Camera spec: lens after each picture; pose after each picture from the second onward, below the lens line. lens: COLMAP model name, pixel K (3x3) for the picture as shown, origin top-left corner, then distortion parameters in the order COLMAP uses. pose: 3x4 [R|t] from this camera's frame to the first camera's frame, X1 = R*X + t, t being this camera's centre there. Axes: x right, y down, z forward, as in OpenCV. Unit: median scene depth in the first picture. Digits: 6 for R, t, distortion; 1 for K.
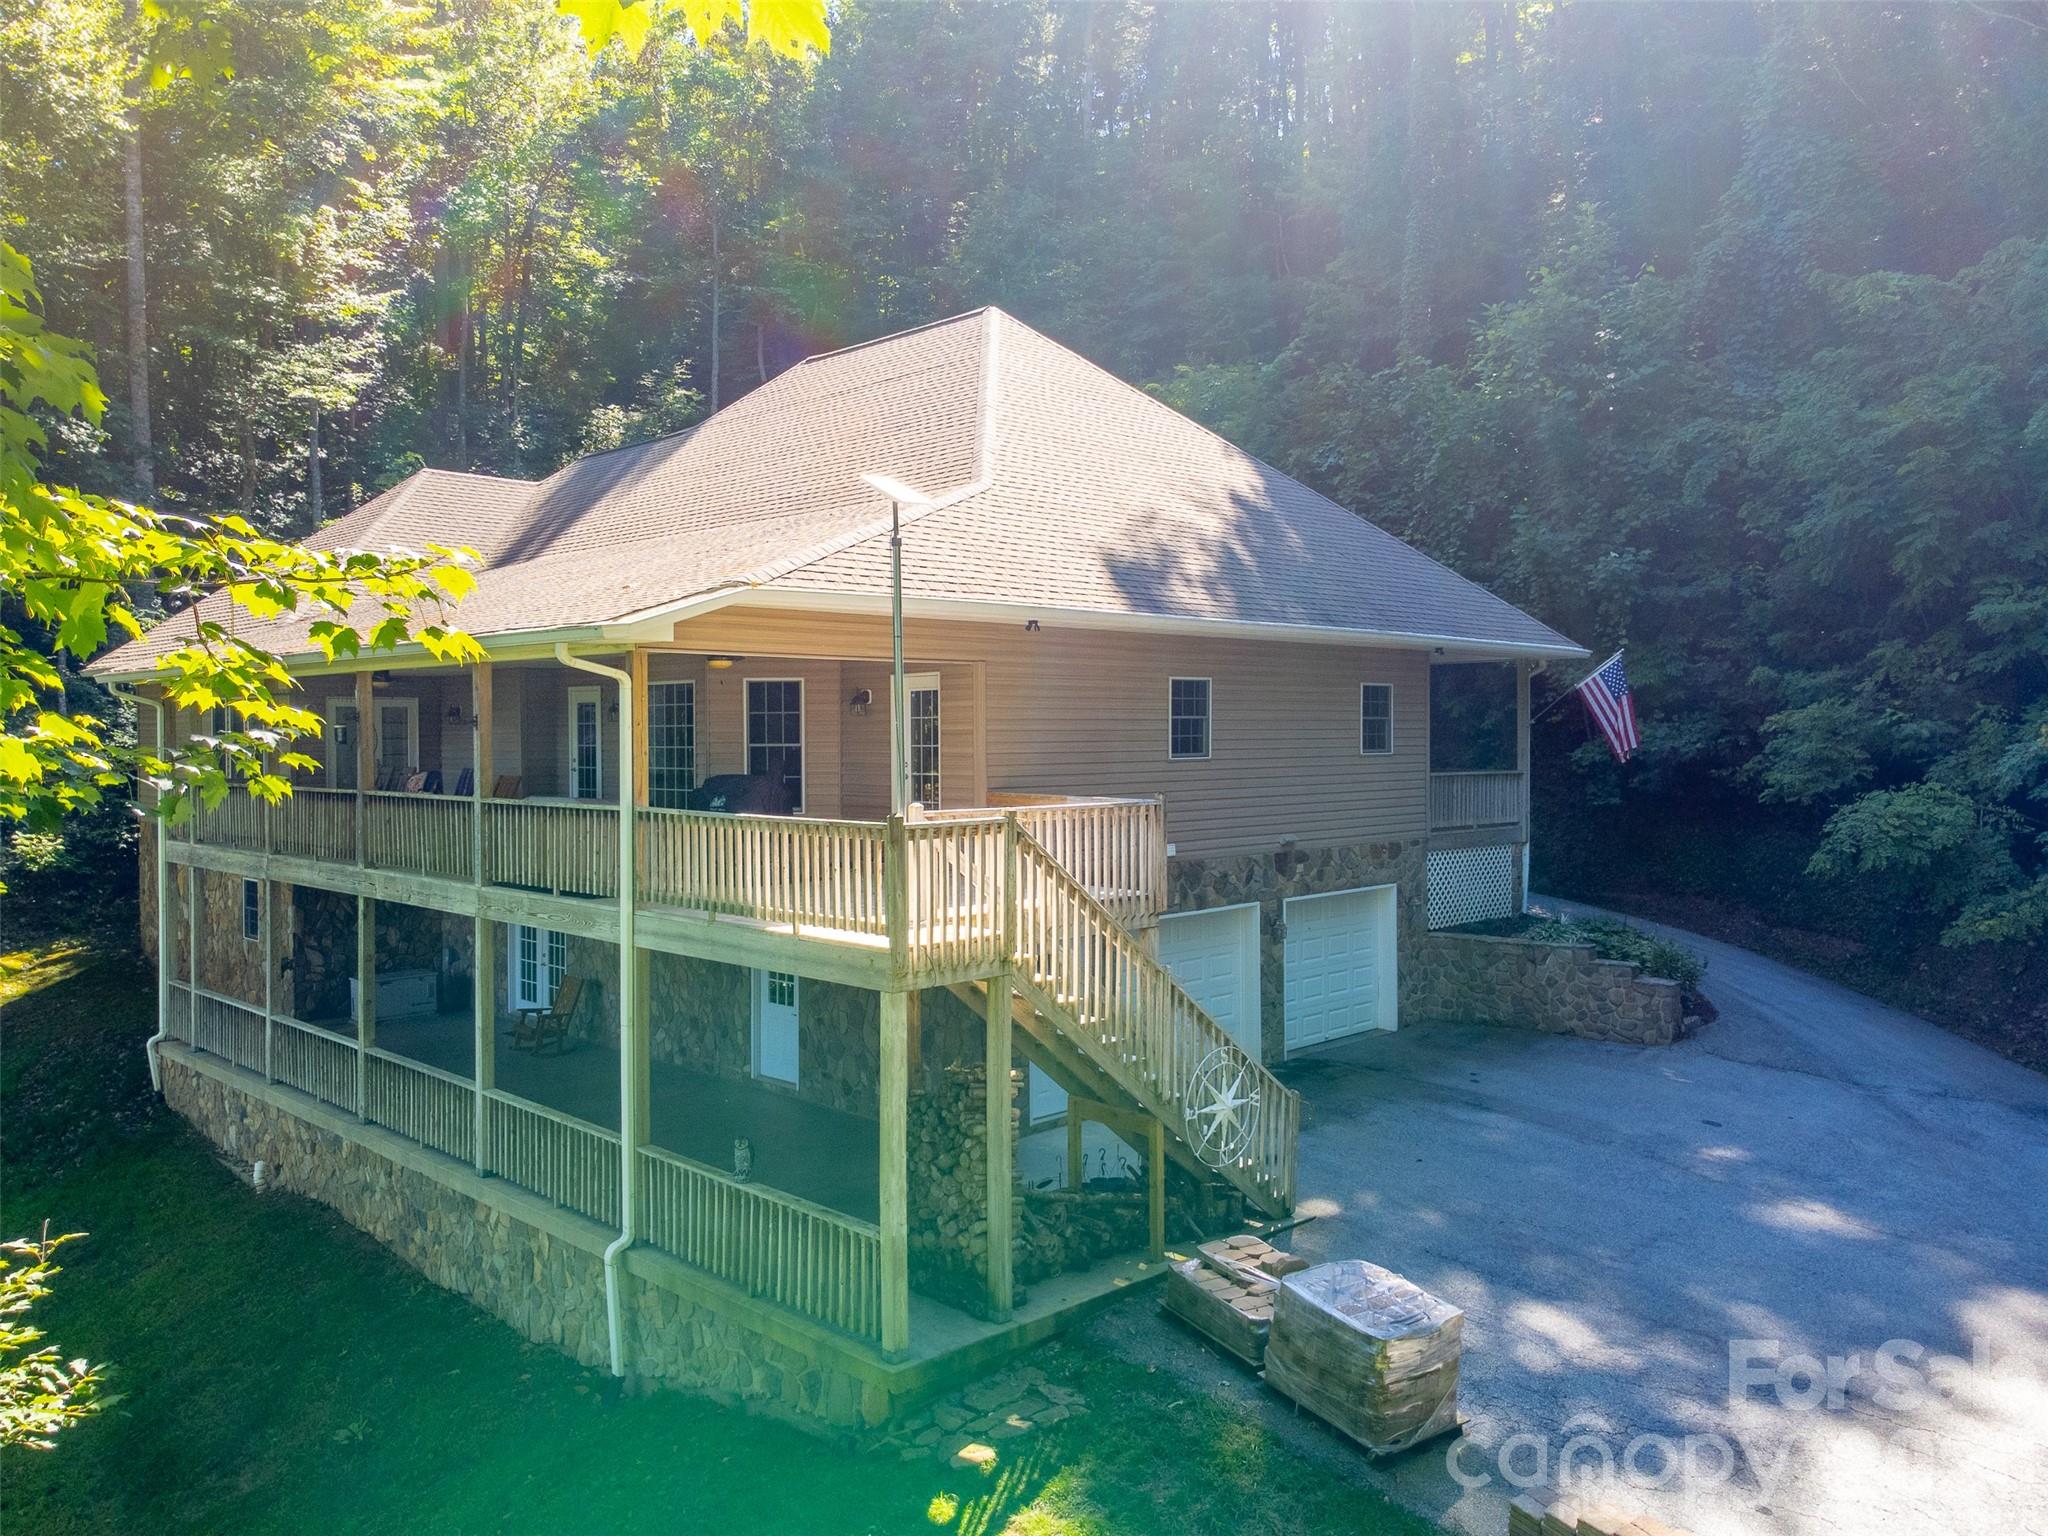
lens RADIAL K [[1522.6, 0, 1024.0], [0, 1522.6, 768.0], [0, 0, 1]] dist [0.027466, 0.002812]
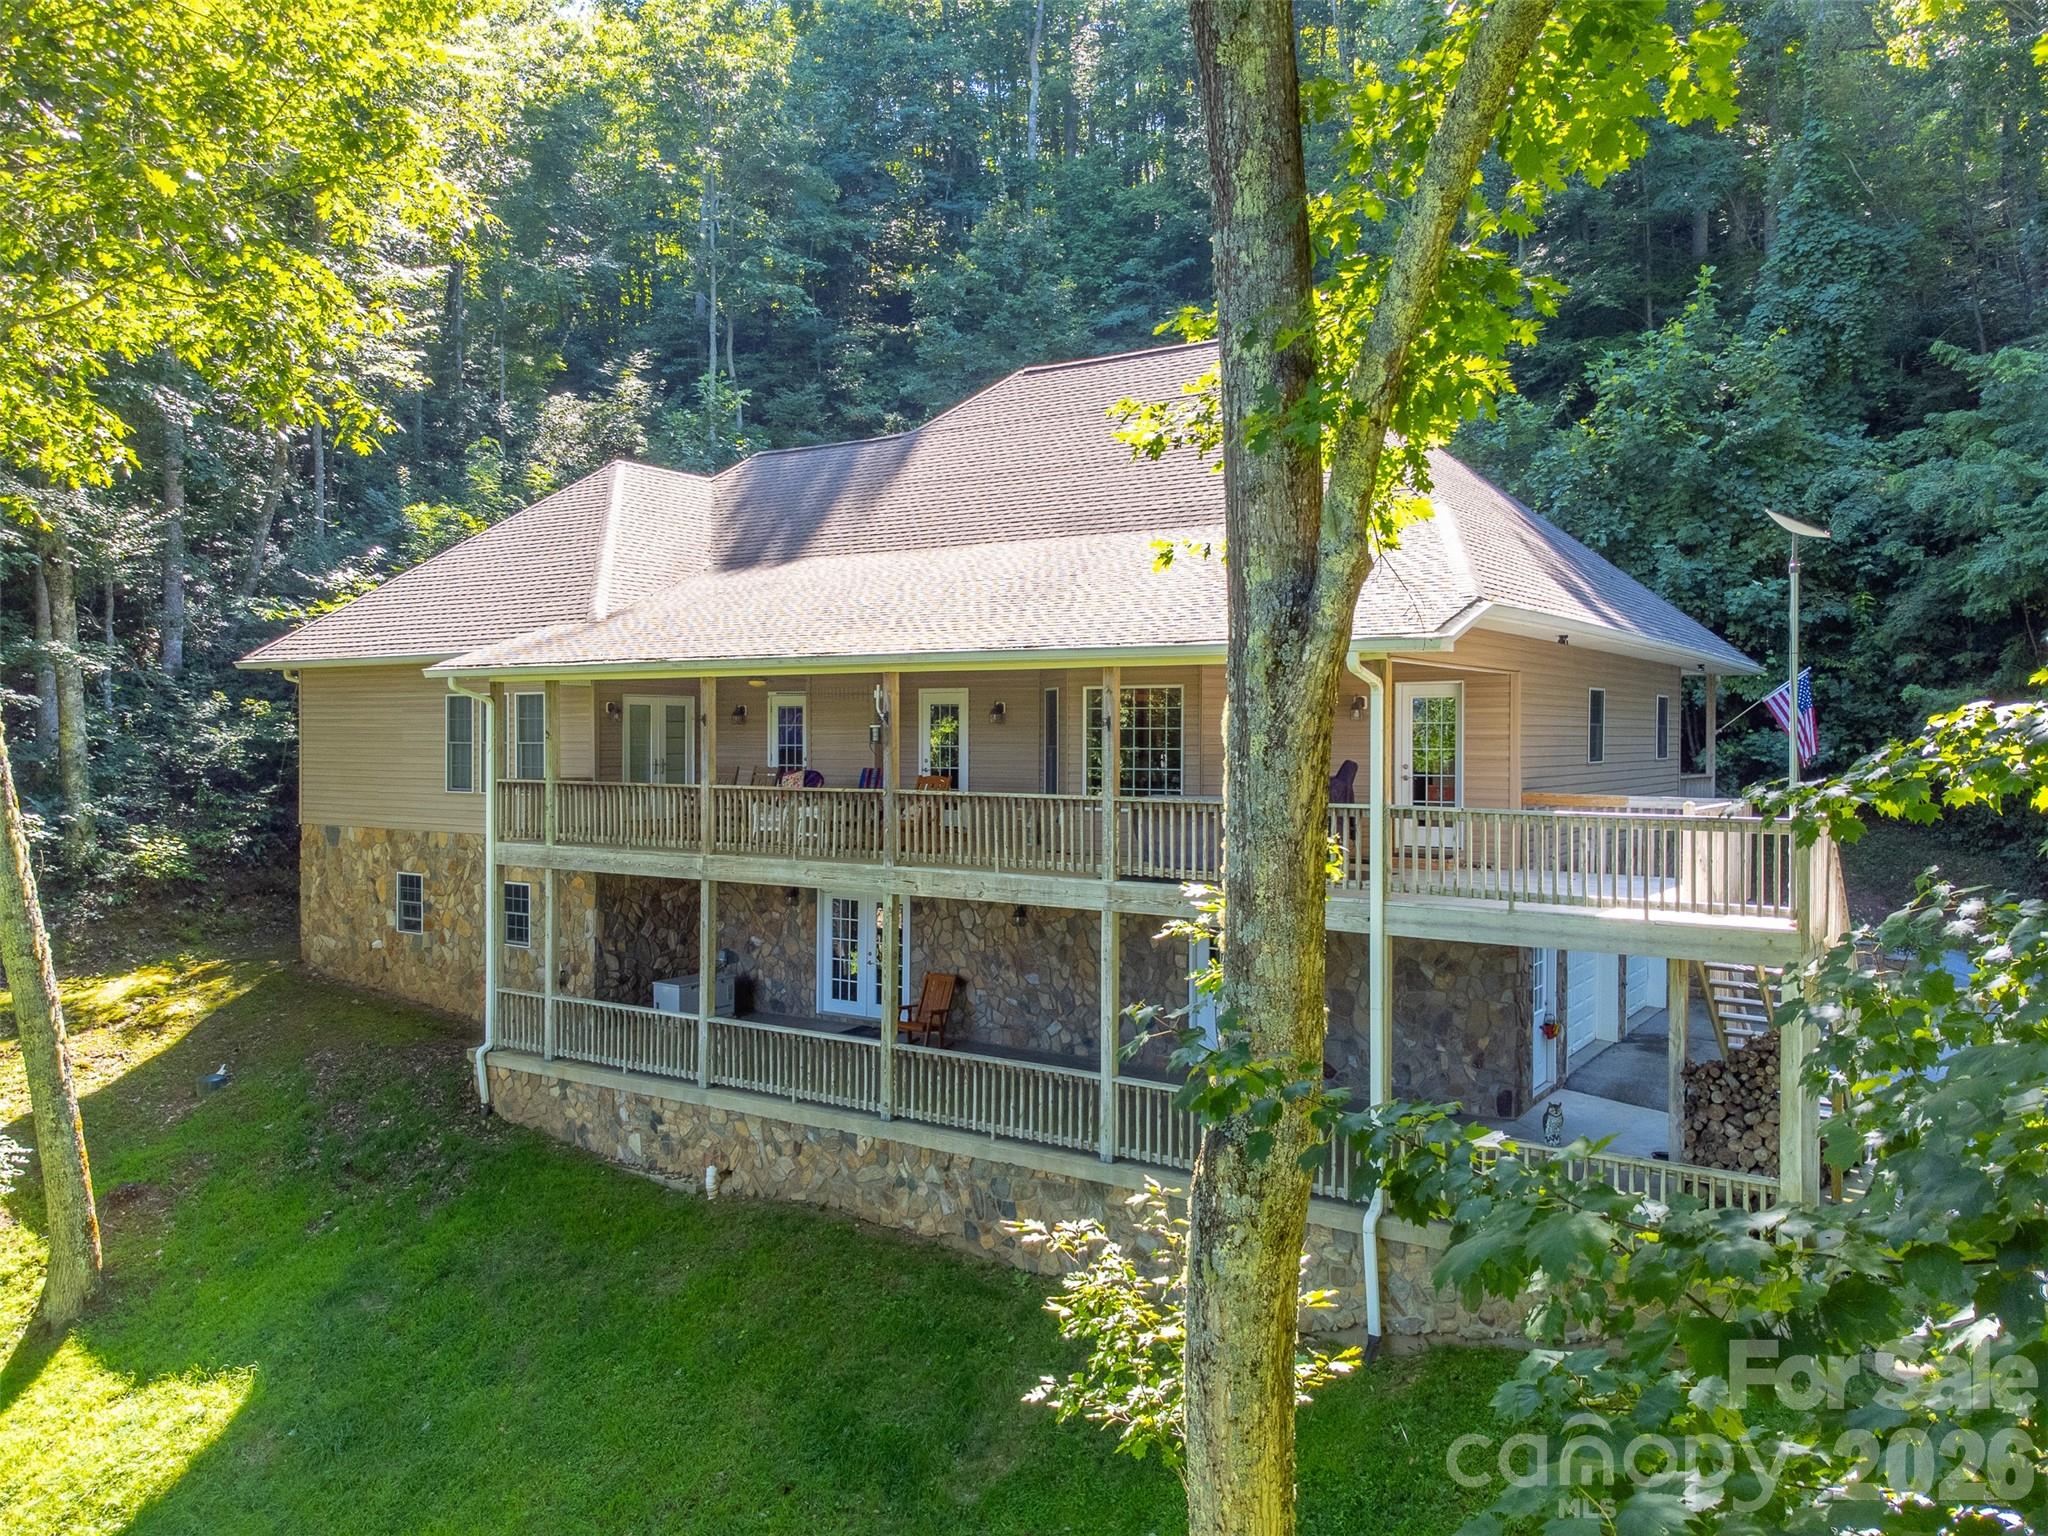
lens RADIAL K [[1531.7, 0, 1026.0], [0, 1531.7, 749.8], [0, 0, 1]] dist [0.024050, 0.007203]
pose [[0.981469, 0.007001, 0.191494, -0.387413], [-0.004332, 0.999888, -0.014351, 0.001834], [-0.191573, 0.013256, 0.981389, -0.007023]]
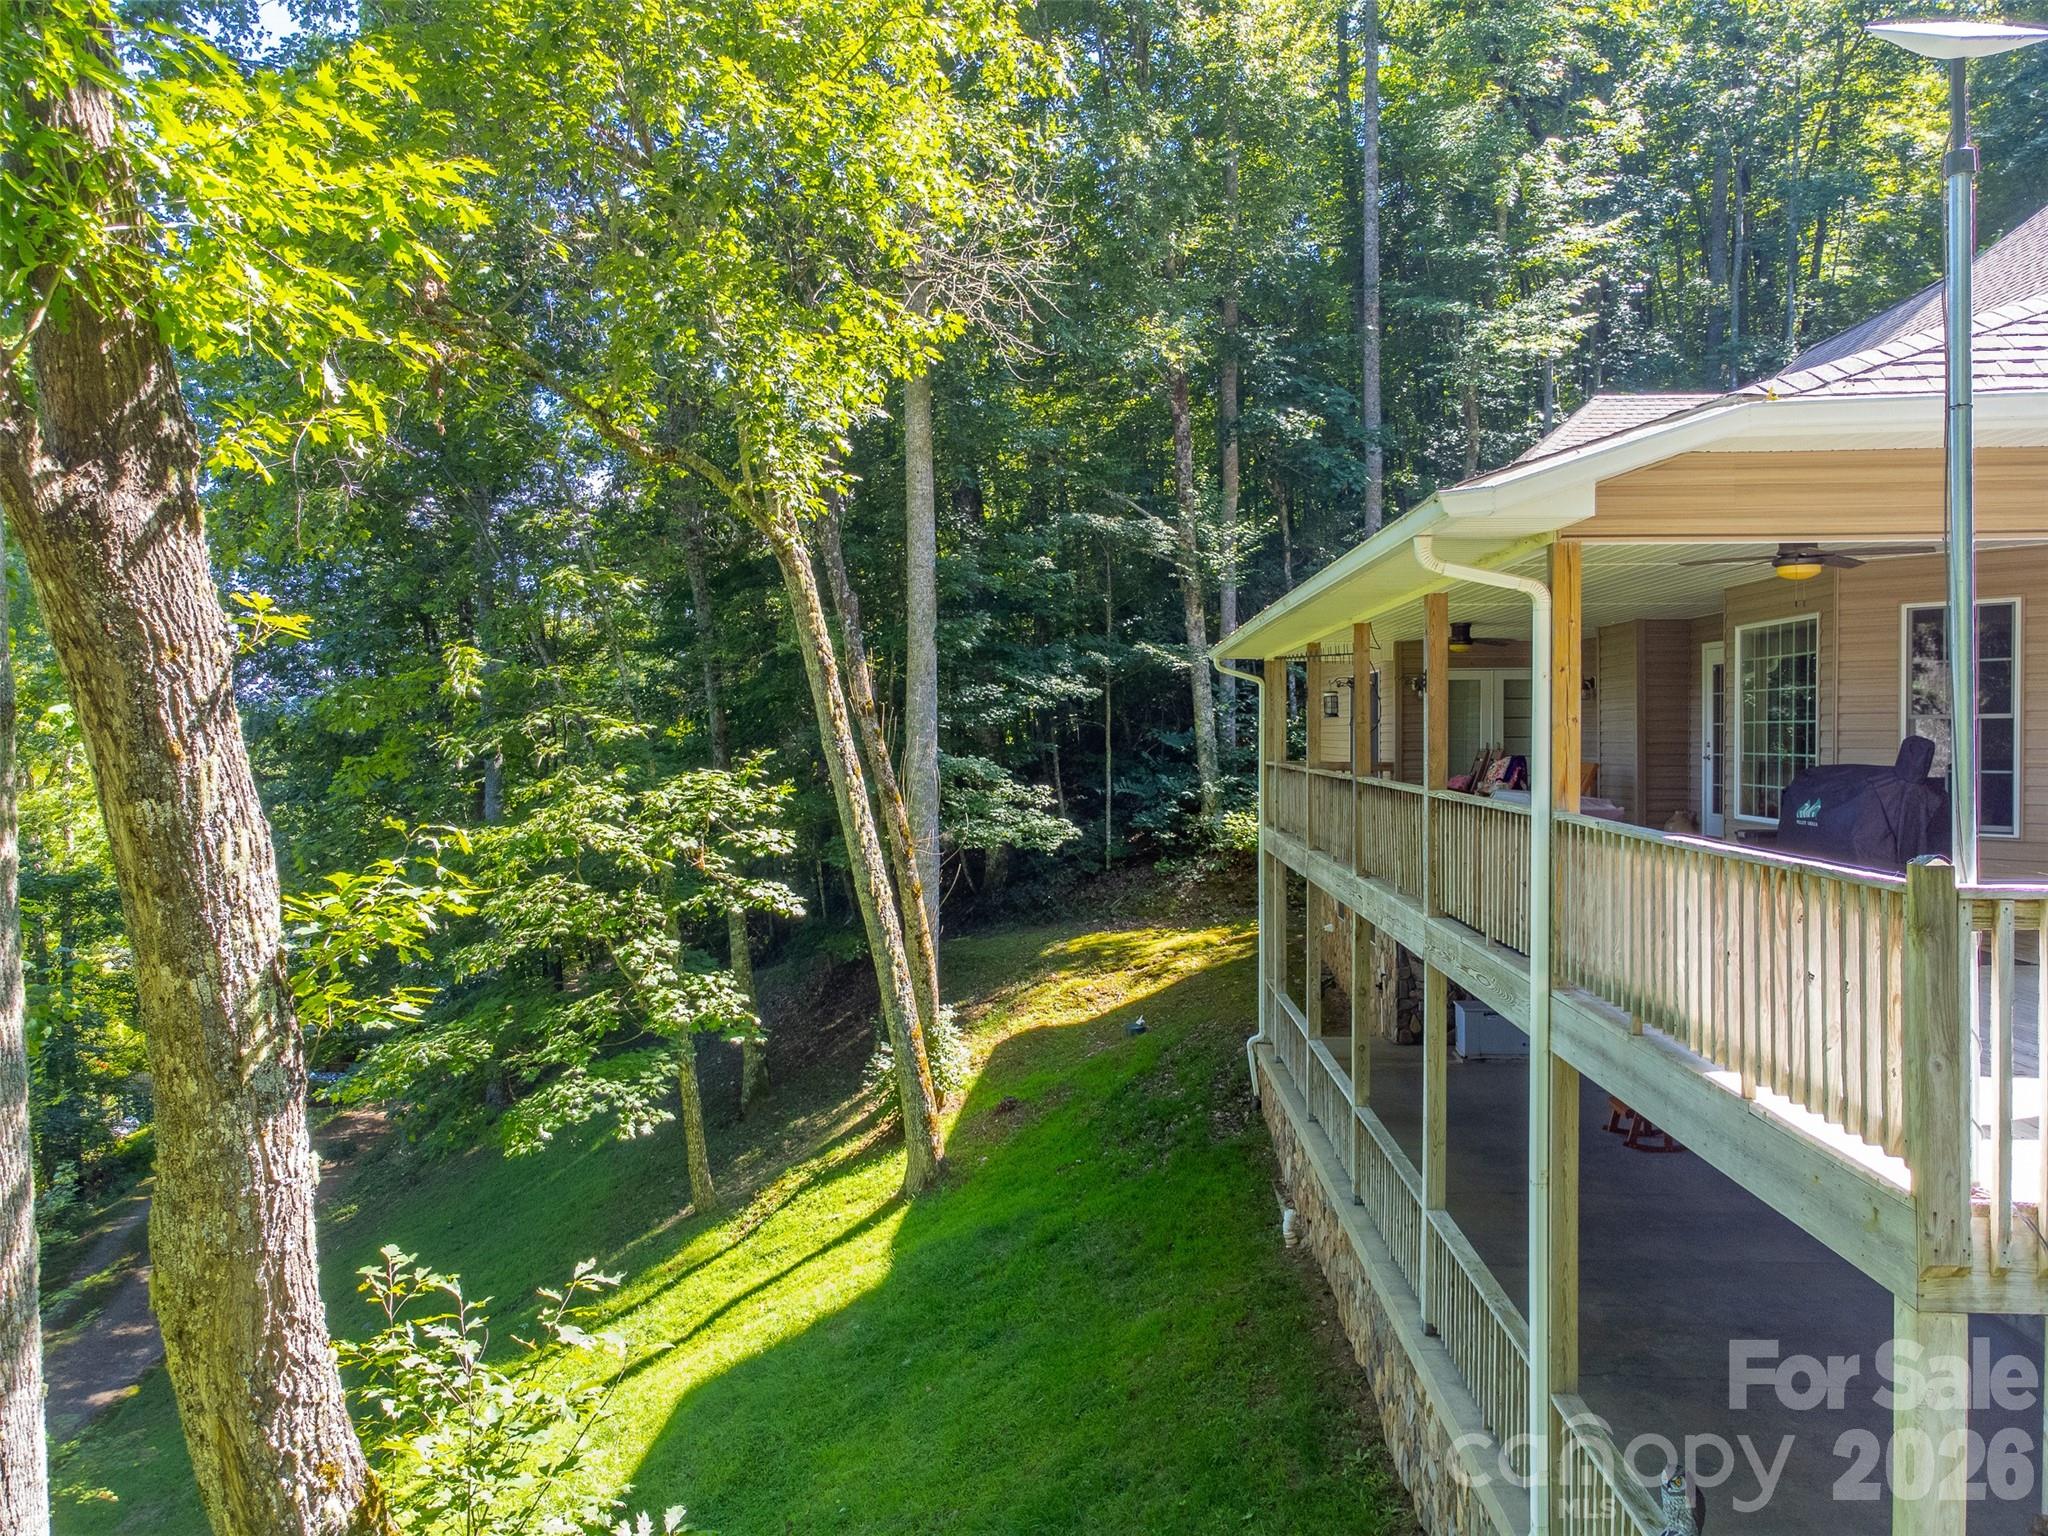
lens RADIAL K [[1531.7, 0, 1026.0], [0, 1531.7, 749.8], [0, 0, 1]] dist [0.024050, 0.007203]
pose [[0.674124, 0.011844, -0.738523, 0.023724], [-0.017338, 0.999850, 0.000208, 0.002785], [0.738415, 0.012664, 0.674228, 0.247931]]
